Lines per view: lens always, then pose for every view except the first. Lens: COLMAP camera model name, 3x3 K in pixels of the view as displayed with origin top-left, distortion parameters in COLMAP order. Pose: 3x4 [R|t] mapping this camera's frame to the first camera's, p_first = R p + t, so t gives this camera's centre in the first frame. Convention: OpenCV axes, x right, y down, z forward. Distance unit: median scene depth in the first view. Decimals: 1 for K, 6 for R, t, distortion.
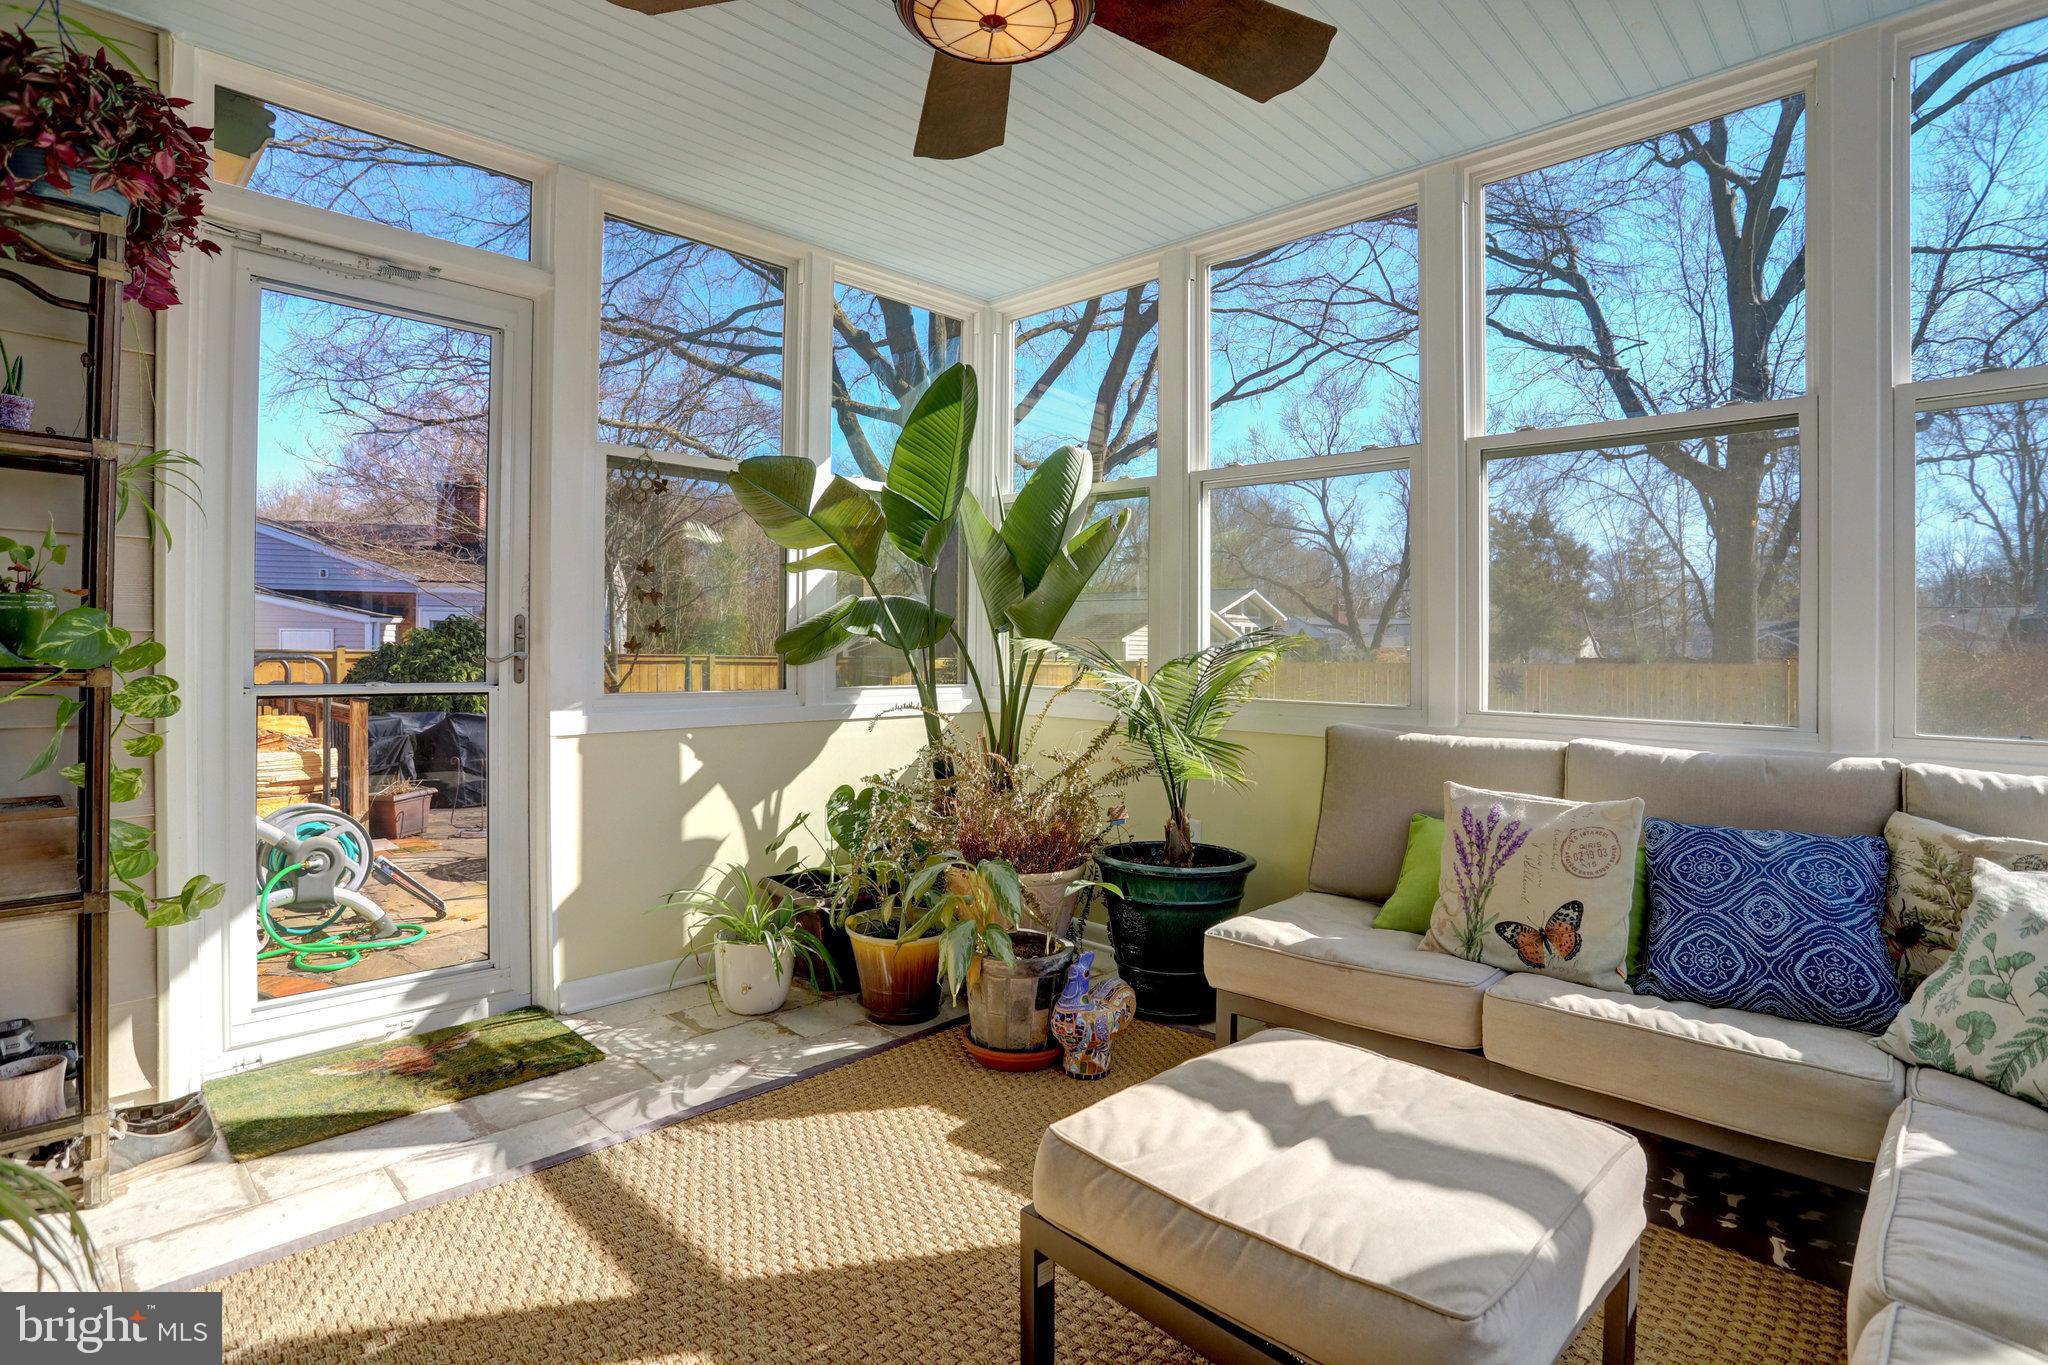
lens RADIAL K [[1019.5, 0, 1021.2], [0, 1019.5, 623.6], [0, 0, 1]] dist [-0.083970, 0.042140]
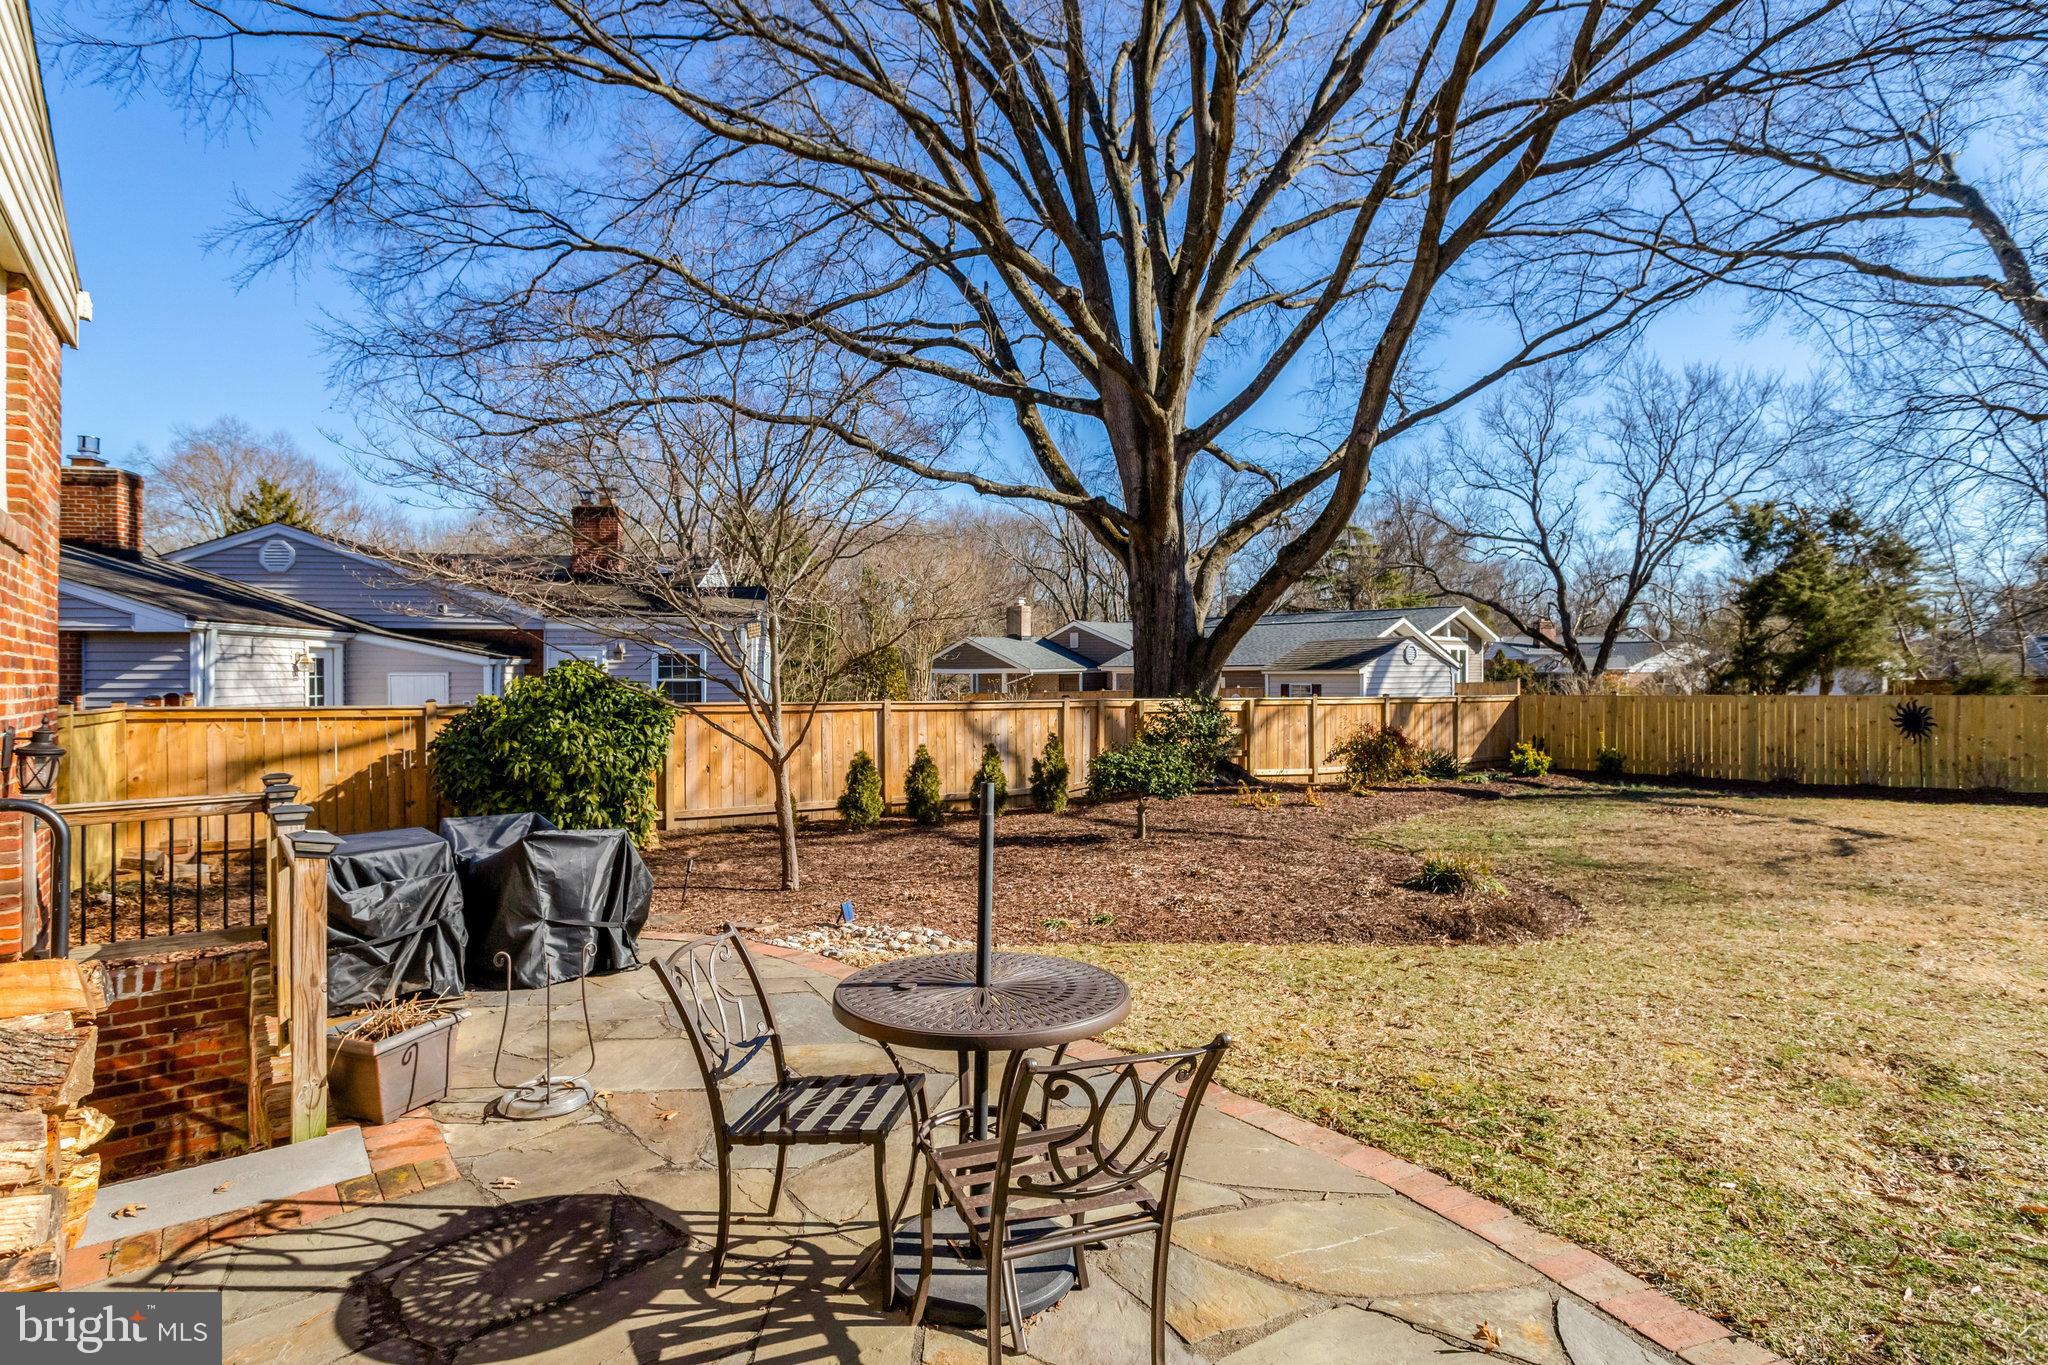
lens RADIAL K [[1019.5, 0, 1021.2], [0, 1019.5, 623.6], [0, 0, 1]] dist [-0.083970, 0.042140]
pose [[0.991421, -0.019815, -0.129199, -0.071053], [0.016626, 0.999531, -0.025720, -0.005897], [0.129648, 0.023352, 0.991285, 0.160593]]
